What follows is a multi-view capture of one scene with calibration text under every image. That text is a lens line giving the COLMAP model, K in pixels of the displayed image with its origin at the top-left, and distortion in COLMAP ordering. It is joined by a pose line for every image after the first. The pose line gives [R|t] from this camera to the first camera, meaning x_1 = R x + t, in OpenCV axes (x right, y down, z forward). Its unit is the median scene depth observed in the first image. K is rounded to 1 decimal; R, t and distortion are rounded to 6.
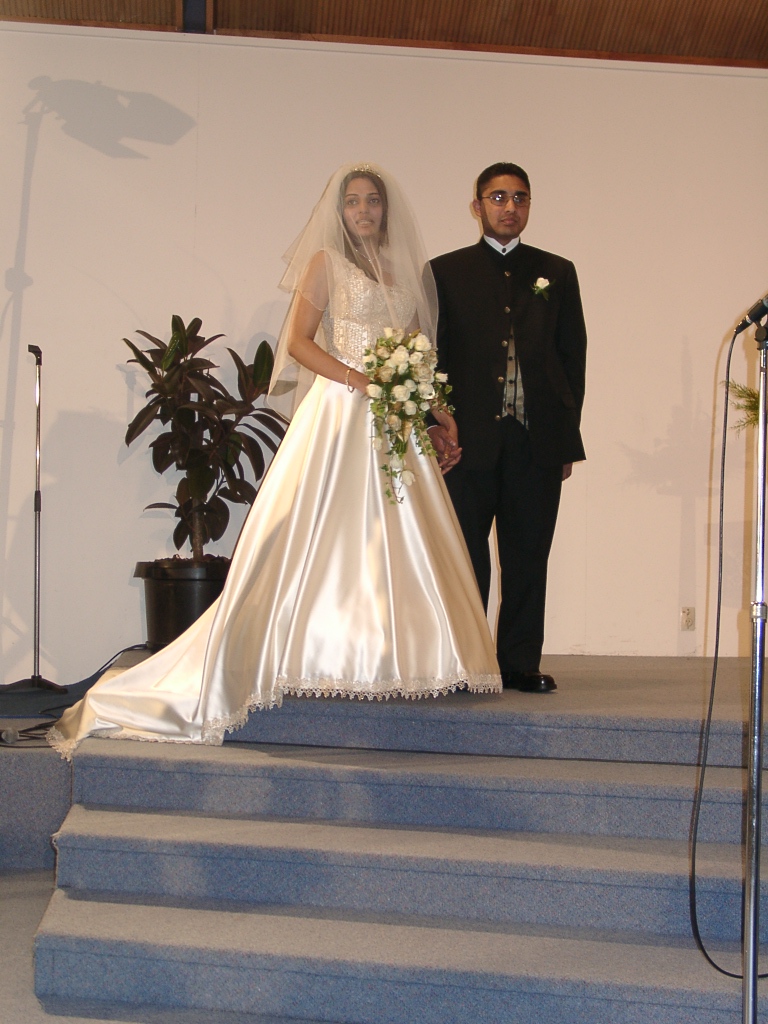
lens RADIAL K [[1393.4, 0, 384.0], [0, 1393.4, 512.0], [0, 0, 1]] dist [-0.048630, 0.126059]
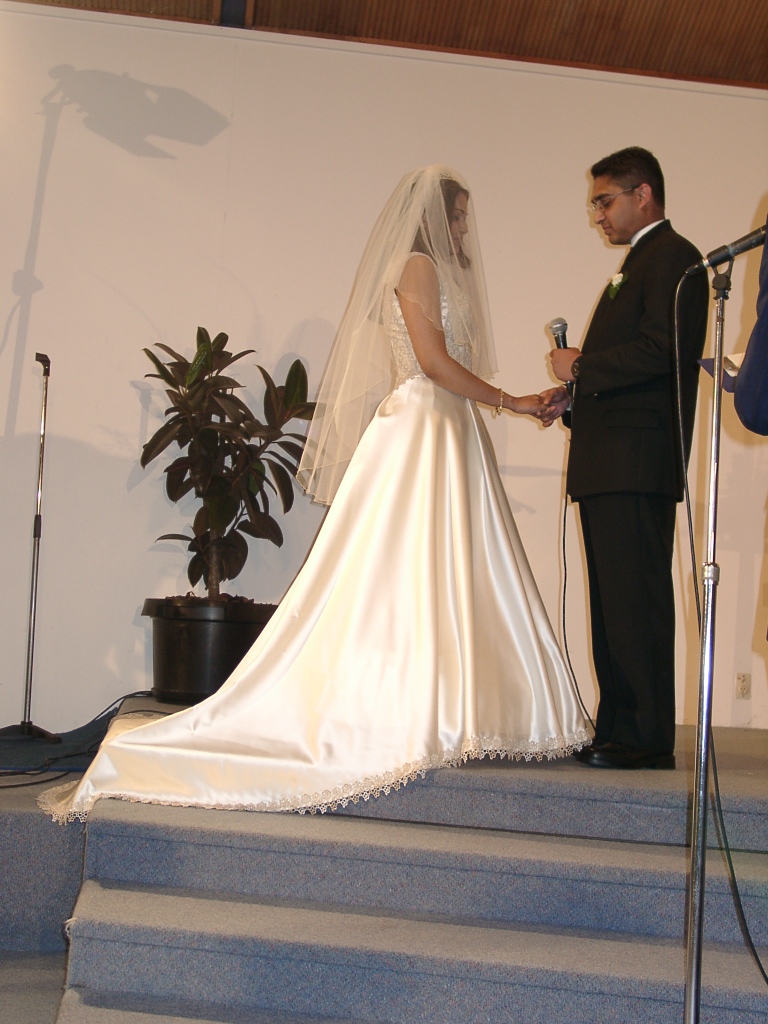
lens RADIAL K [[1393.4, 0, 384.0], [0, 1393.4, 512.0], [0, 0, 1]] dist [-0.048630, 0.126059]
pose [[0.998978, 0.041292, 0.018388, -0.042328], [-0.040469, 0.998252, -0.043079, 0.012467], [-0.020135, 0.042290, 0.998902, 0.098001]]
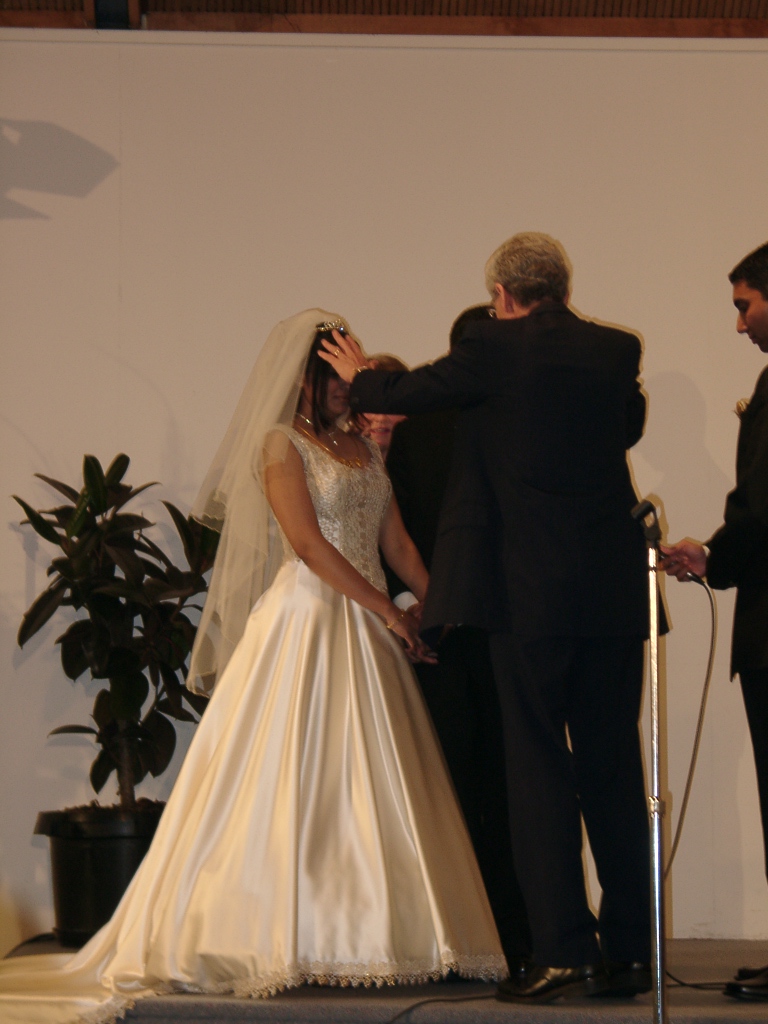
lens RADIAL K [[2802.1, 0, 384.0], [0, 2802.1, 512.0], [0, 0, 1]] dist [0.380853, -0.096167]
pose [[0.995763, -0.026157, -0.088164, 0.120591], [0.021668, 0.998438, -0.051493, -0.036719], [0.089373, 0.049365, 0.994774, -0.389233]]
